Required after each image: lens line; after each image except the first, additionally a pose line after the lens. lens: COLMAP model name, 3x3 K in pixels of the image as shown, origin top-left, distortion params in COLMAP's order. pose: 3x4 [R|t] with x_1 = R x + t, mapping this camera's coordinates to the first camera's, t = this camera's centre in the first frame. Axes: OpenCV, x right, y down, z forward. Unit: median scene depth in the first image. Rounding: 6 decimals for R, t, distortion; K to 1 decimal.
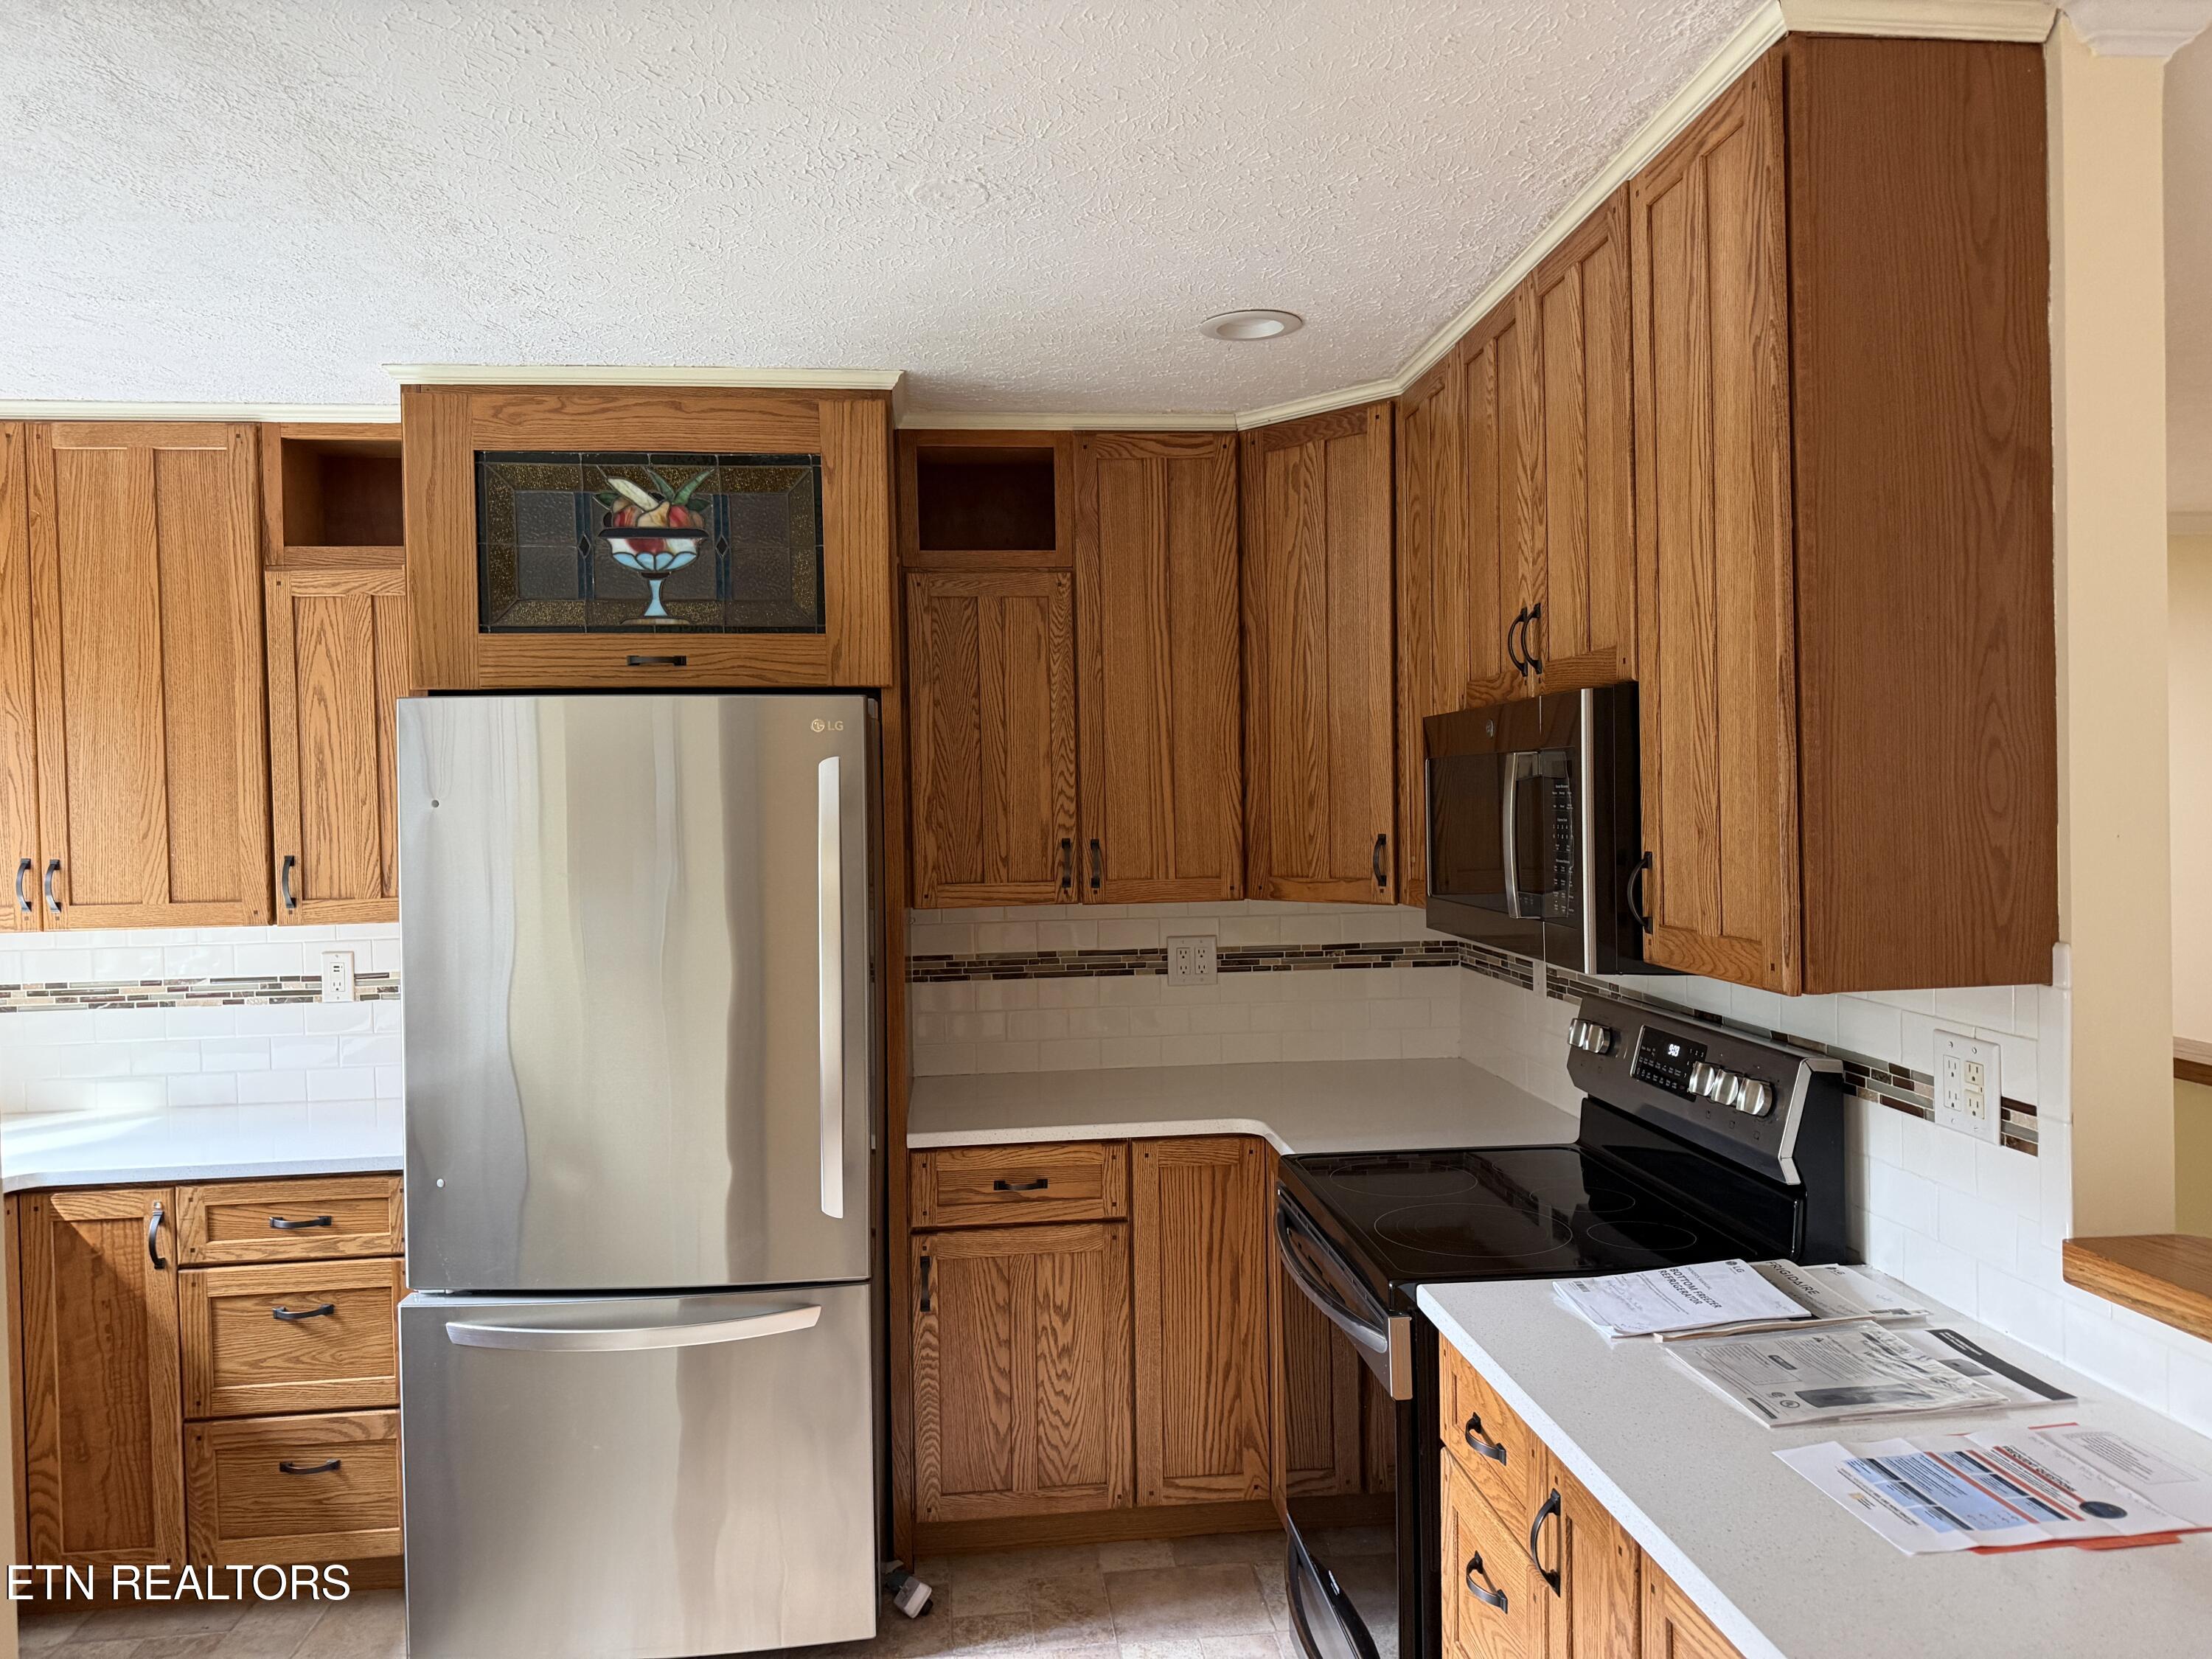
lens RADIAL K [[1555.8, 0, 1114.4], [0, 1555.8, 832.8], [0, 0, 1]] dist [0.090977, -0.112113]
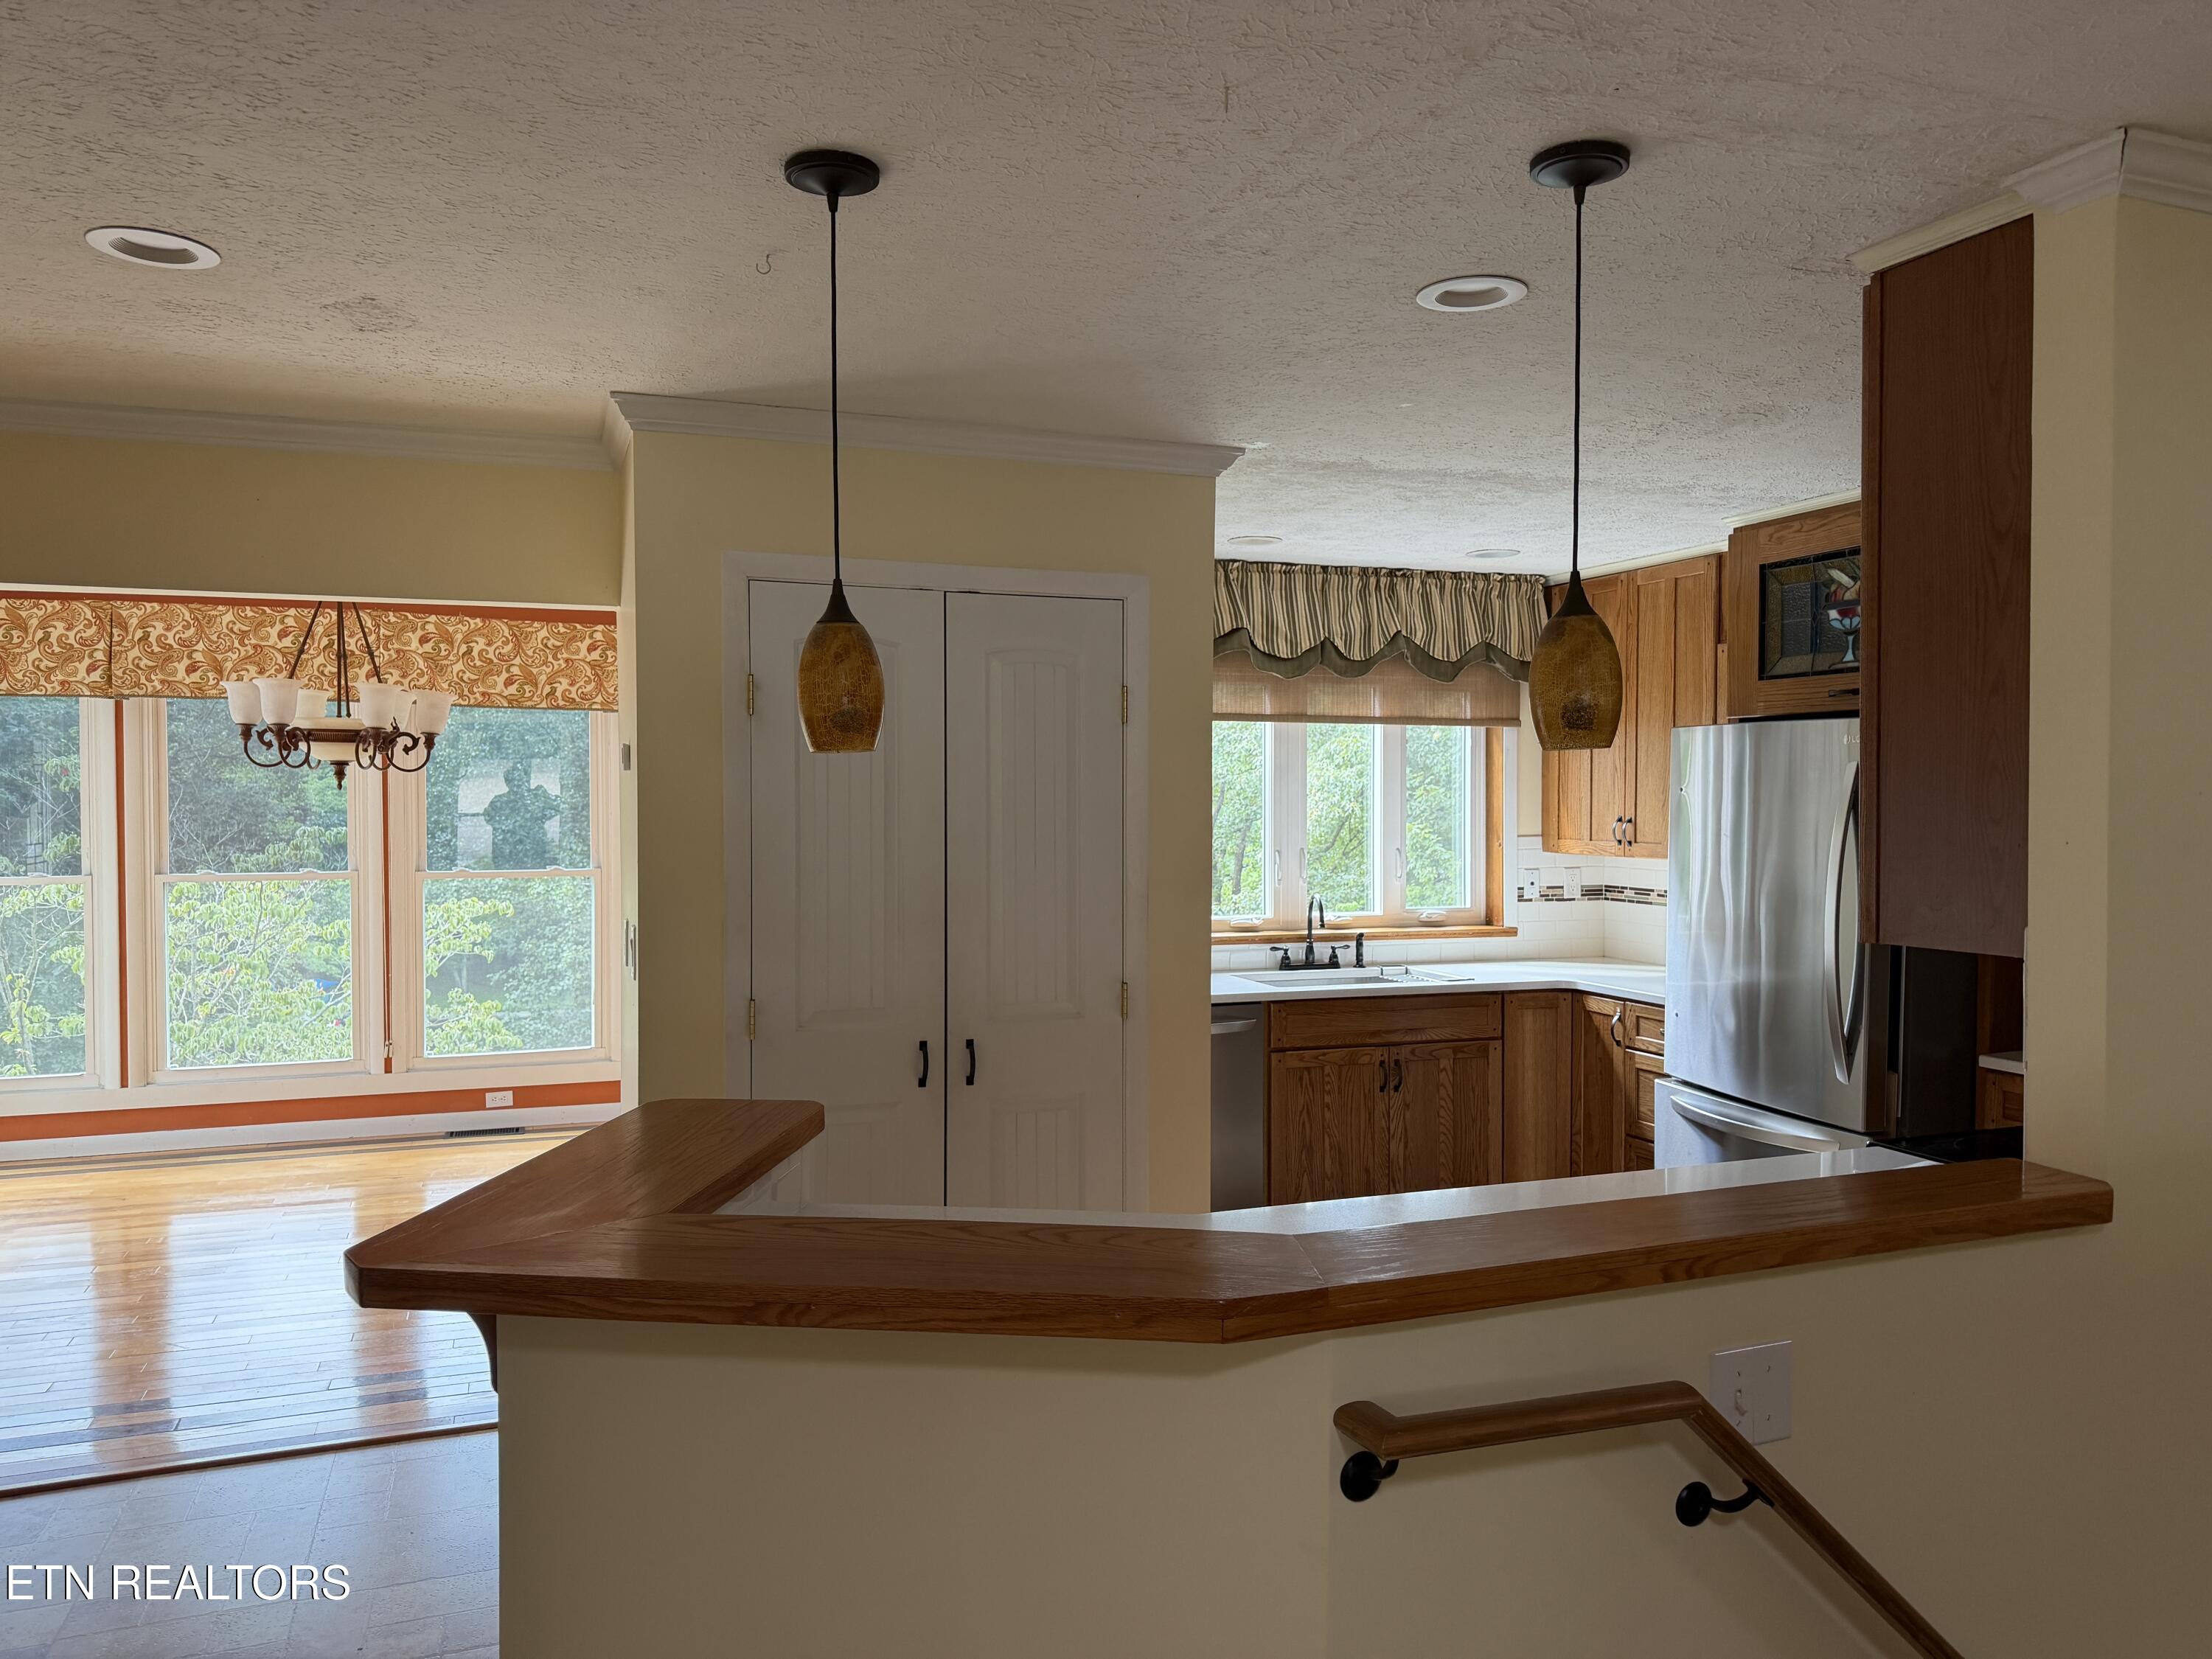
lens RADIAL K [[1555.8, 0, 1114.4], [0, 1555.8, 832.8], [0, 0, 1]] dist [0.090977, -0.112113]
pose [[0.259868, 0.047393, -0.964480, 0.936945], [-0.034594, 0.998611, 0.039749, -0.015738], [0.965024, 0.023036, 0.261147, -0.021570]]
